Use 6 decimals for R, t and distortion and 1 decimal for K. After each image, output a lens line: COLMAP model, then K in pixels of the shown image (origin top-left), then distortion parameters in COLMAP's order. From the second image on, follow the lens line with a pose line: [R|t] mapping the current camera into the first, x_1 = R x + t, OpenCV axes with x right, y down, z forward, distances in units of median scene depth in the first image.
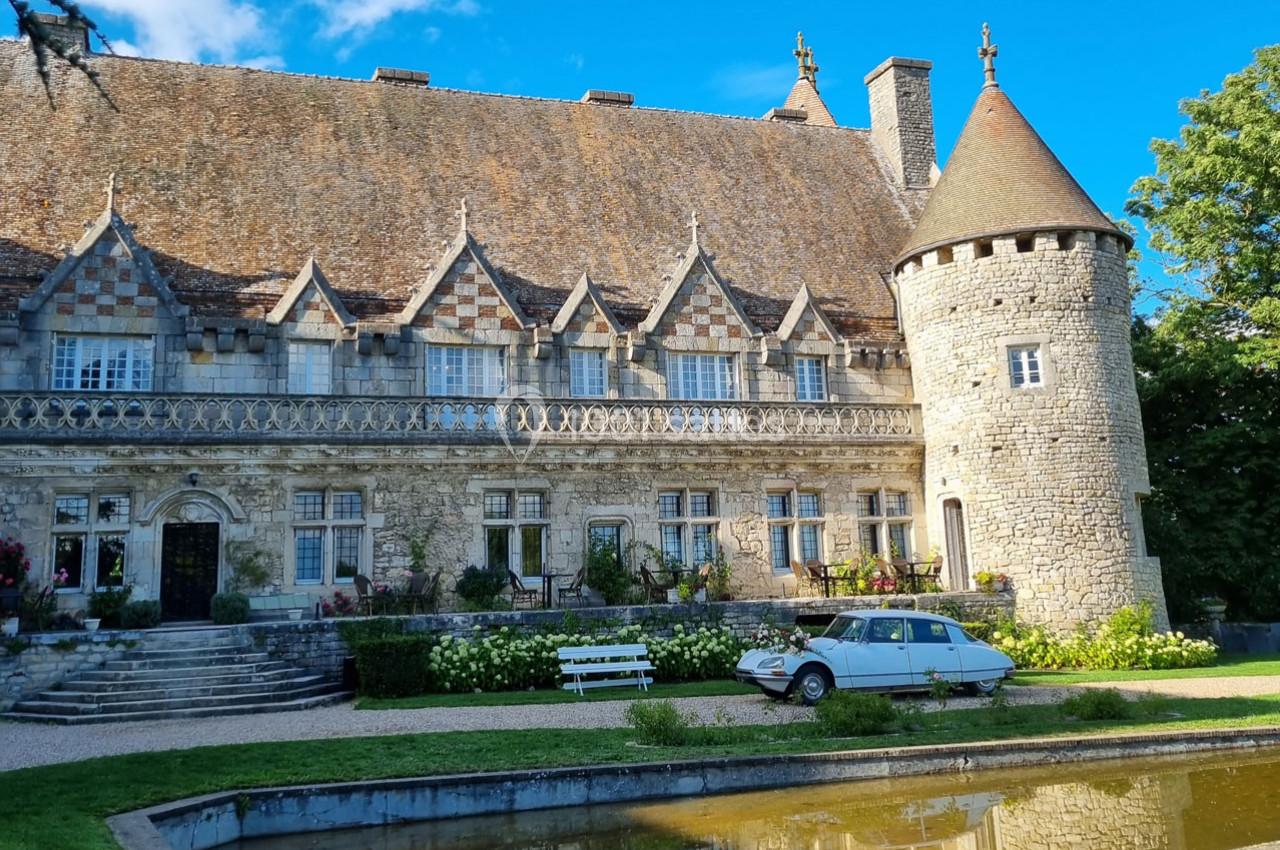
lens RADIAL K [[1275.3, 0, 625.3], [0, 1275.3, 326.0], [0, 0, 1]] dist [0.032709, 0.000000]
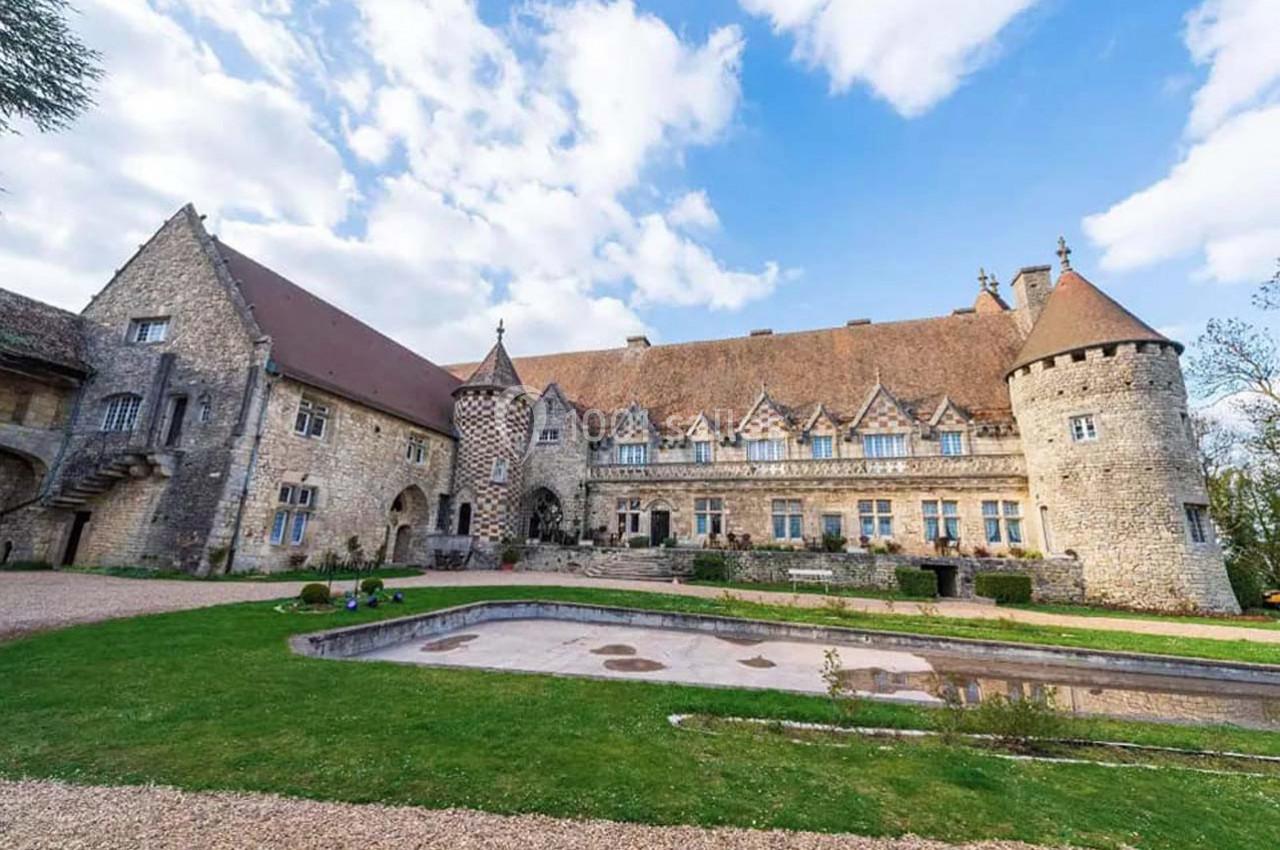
lens RADIAL K [[495.9, 0, 639.2], [0, 495.9, 431.1], [0, 0, 1]] dist [0.003958, 0.000058]
pose [[0.791534, -0.080922, -0.605744, 0.251807], [0.068890, 0.996691, -0.043130, 0.023875], [0.607230, -0.007591, 0.794490, 0.120246]]
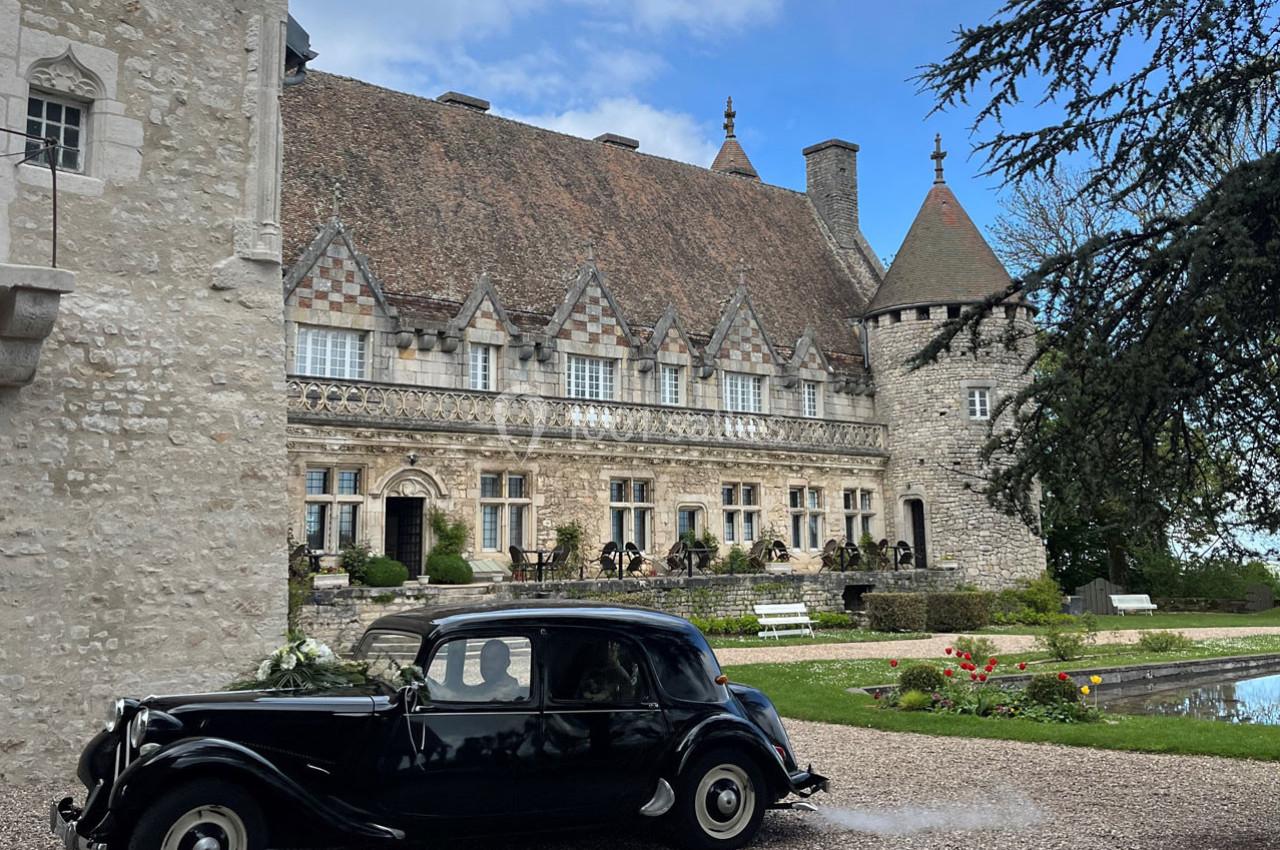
lens RADIAL K [[1275.3, 0, 660.0], [0, 1275.3, 339.7], [0, 0, 1]] dist [0.032709, 0.000000]
pose [[0.934850, 0.081329, 0.345603, -0.480223], [-0.090245, 0.995872, 0.009760, -0.018121], [-0.343382, -0.040313, 0.938330, -0.143157]]
